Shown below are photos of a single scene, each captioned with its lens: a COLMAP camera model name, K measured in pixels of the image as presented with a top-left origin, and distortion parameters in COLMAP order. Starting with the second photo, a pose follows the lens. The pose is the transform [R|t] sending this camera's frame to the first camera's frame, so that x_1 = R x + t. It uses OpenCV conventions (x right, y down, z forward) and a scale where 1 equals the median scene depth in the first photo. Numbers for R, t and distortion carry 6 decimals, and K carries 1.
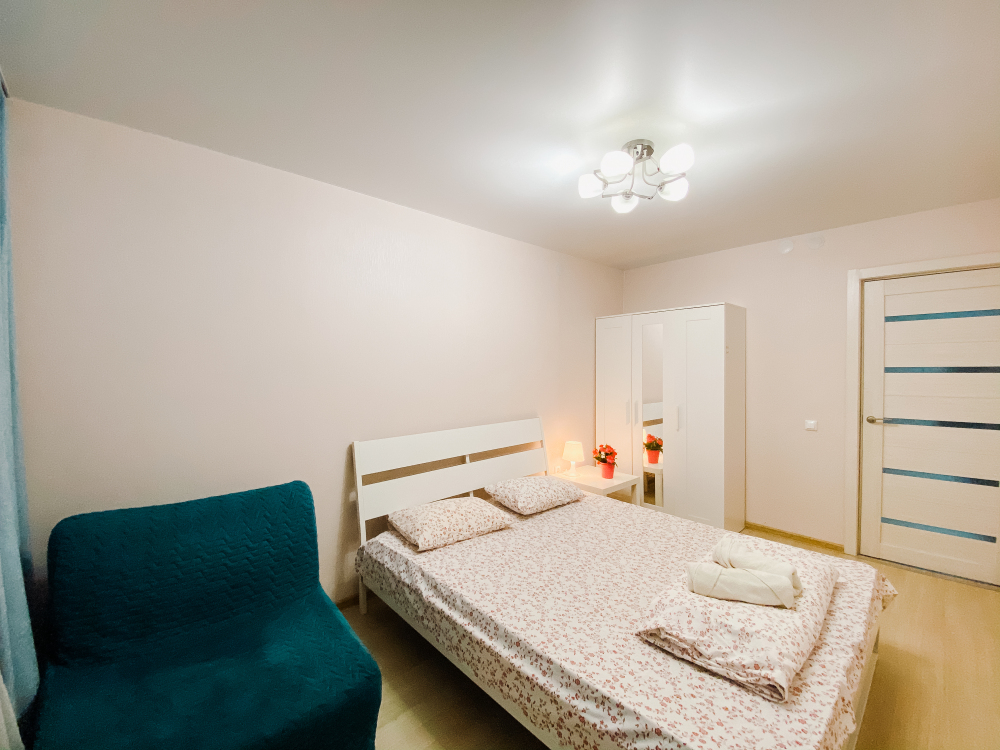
lens RADIAL K [[401.0, 0, 500.0], [0, 401.0, 375.0], [0, 0, 1]] dist [0.054617, -0.000152]
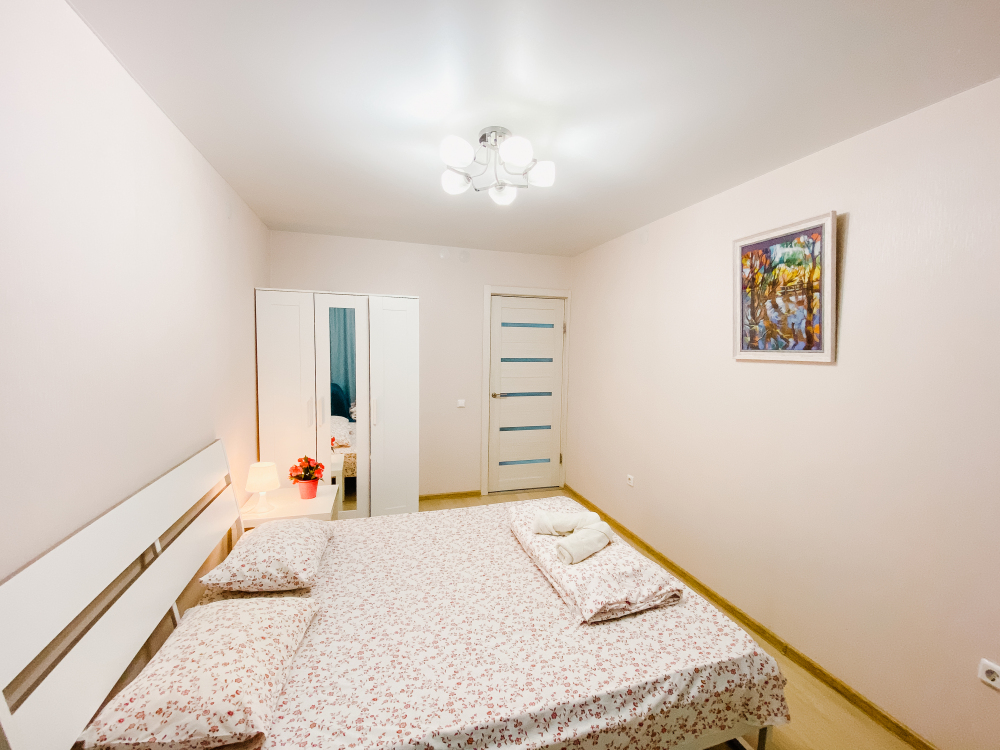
lens RADIAL K [[432.4, 0, 499.9], [0, 432.4, 363.5], [0, 0, 1]] dist [0.036491, -0.000187]
pose [[0.442973, -0.027112, 0.896125, -0.735258], [-0.007100, 0.999405, 0.033746, -0.090114], [-0.896507, -0.021311, 0.442517, 0.652523]]
